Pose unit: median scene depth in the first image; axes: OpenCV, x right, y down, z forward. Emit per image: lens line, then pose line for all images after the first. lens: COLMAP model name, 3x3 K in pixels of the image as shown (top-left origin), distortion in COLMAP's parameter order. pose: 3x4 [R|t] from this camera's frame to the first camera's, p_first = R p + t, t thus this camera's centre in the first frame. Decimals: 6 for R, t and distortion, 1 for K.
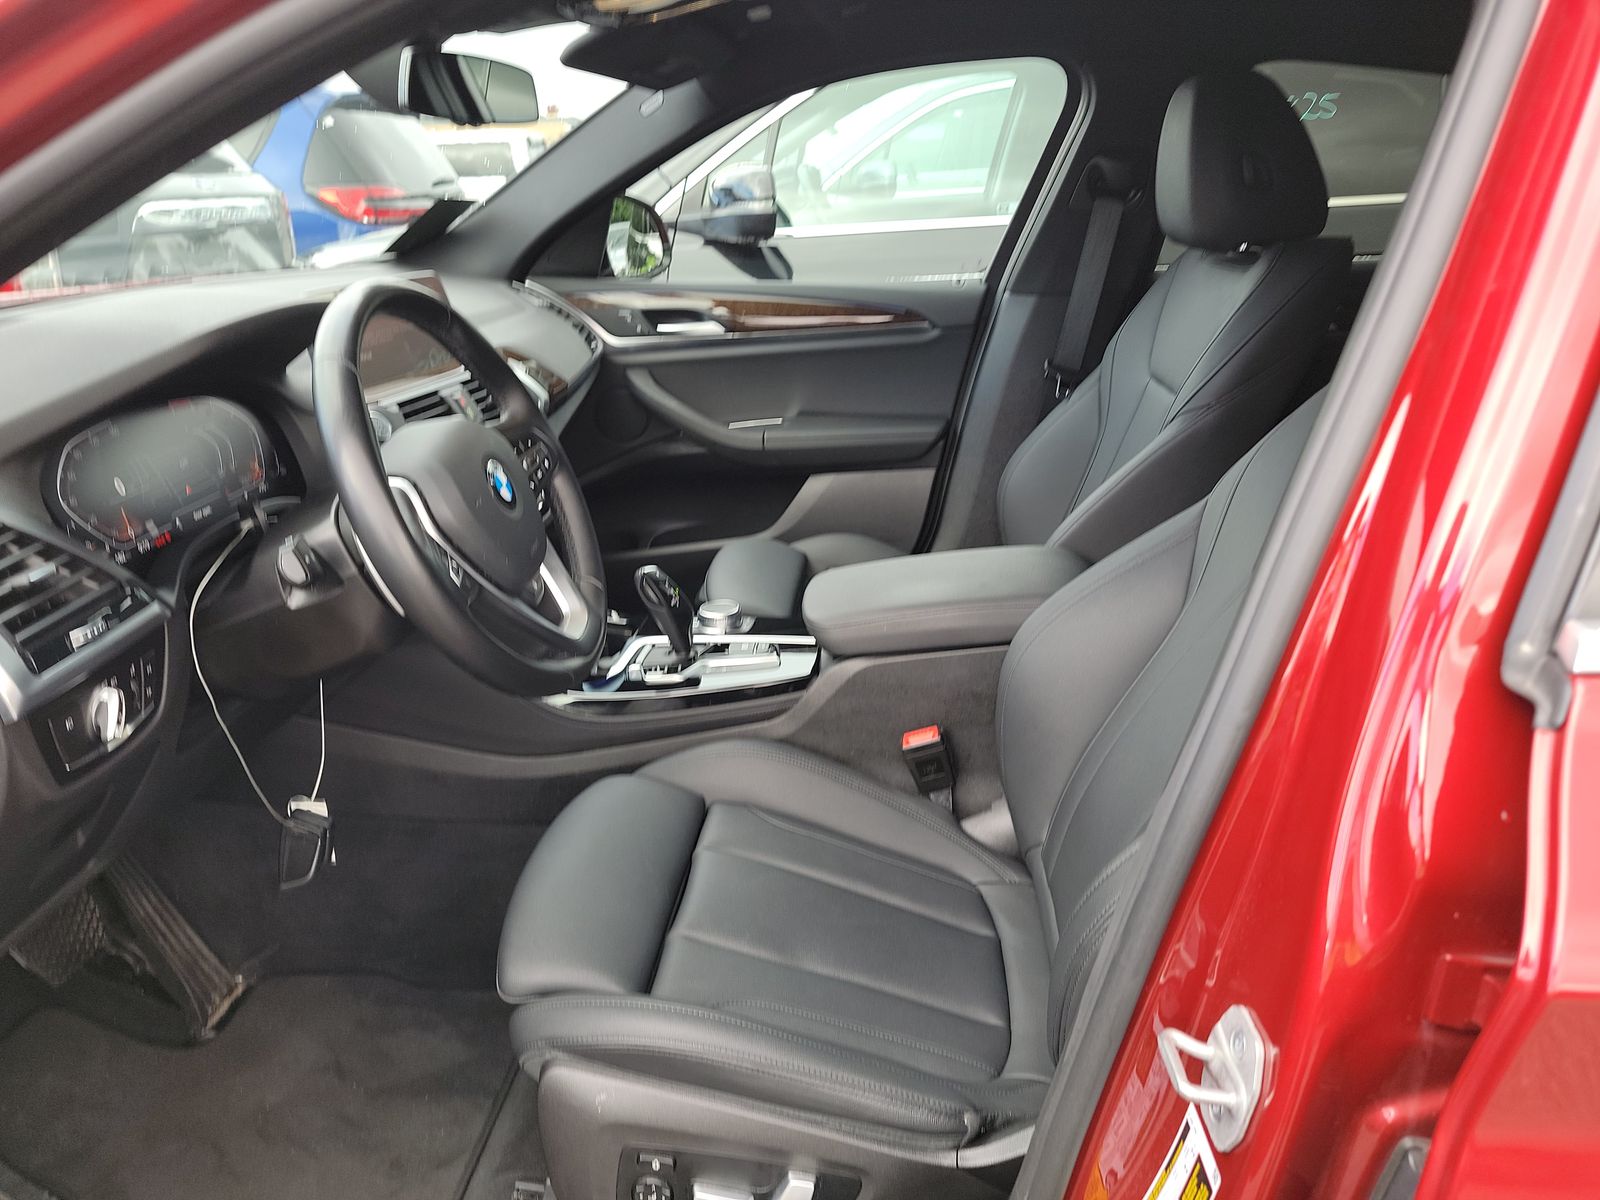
lens RADIAL K [[1011.9, 0, 800.0], [0, 1011.9, 600.0], [0, 0, 1]] dist [0.044204, -0.000210]
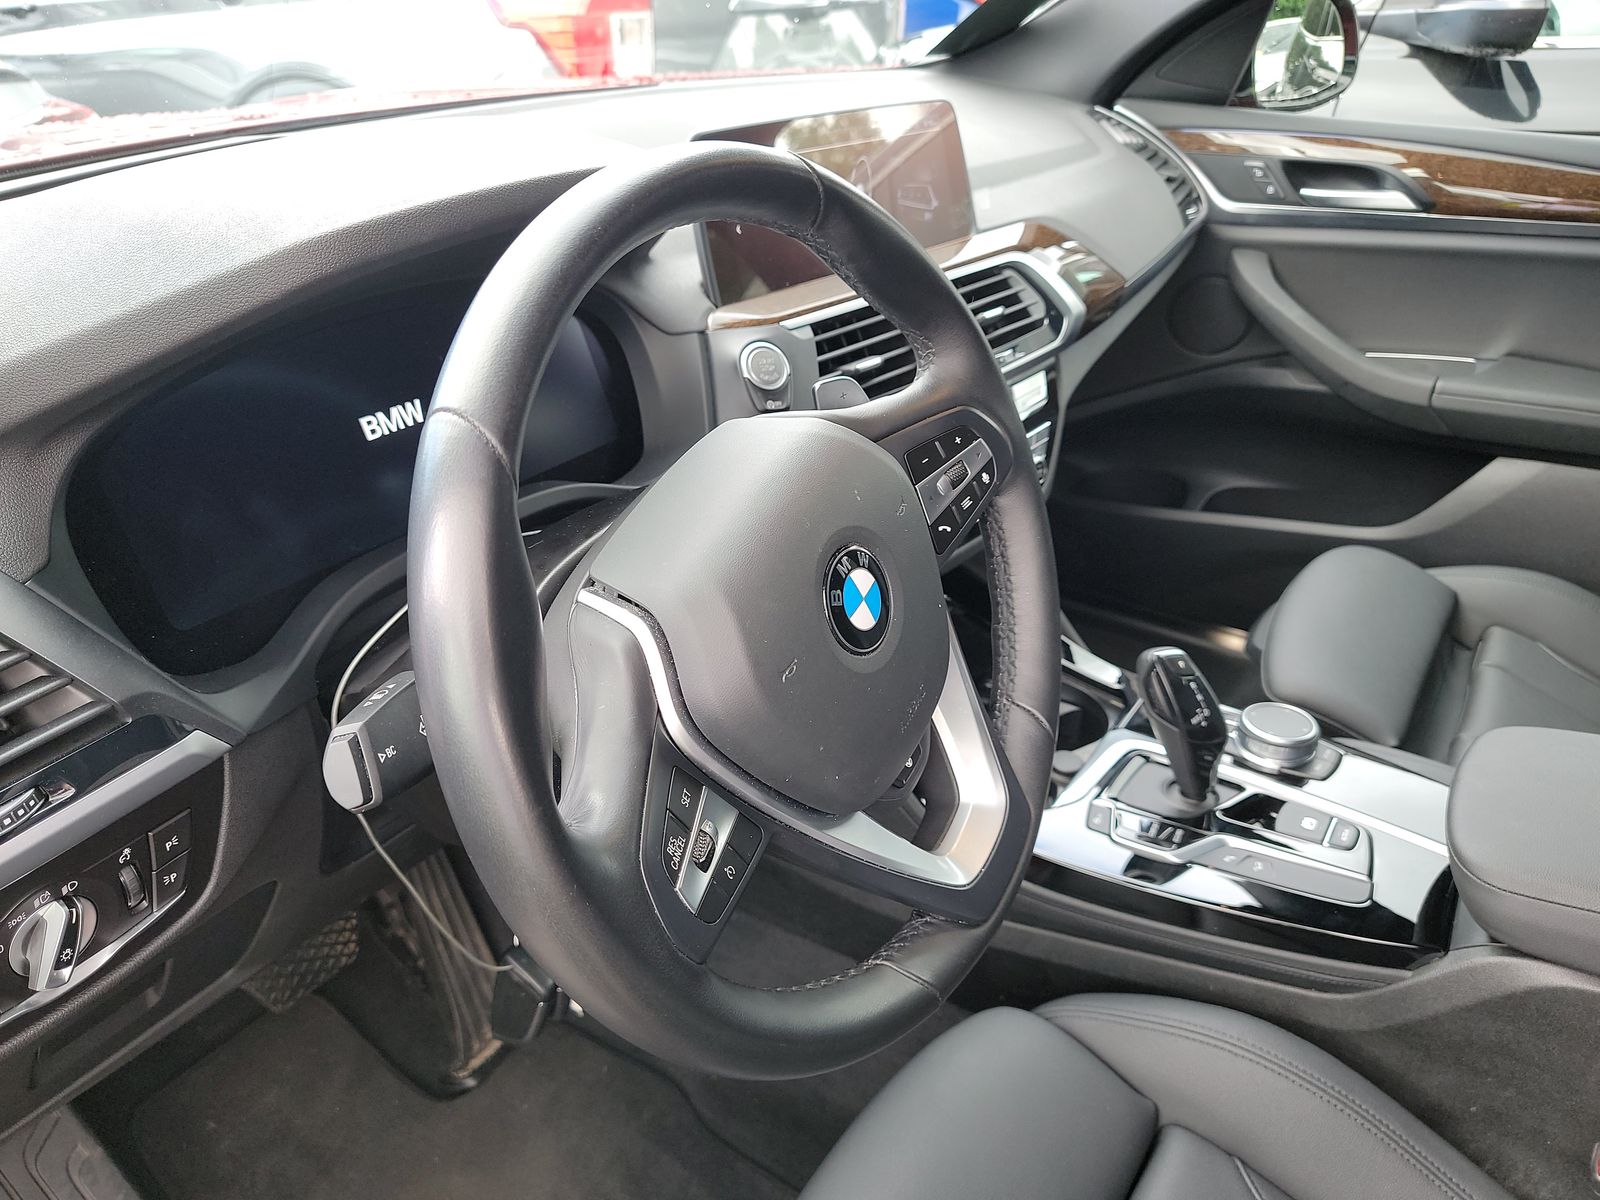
lens RADIAL K [[1218.4, 0, 800.0], [0, 1218.4, 600.0], [0, 0, 1]] dist [0.031857, -0.031590]
pose [[0.871541, 0.245403, -0.424493, -0.023472], [-0.204488, 0.968775, 0.140215, -0.060490], [0.445647, -0.035400, 0.894509, 0.153701]]
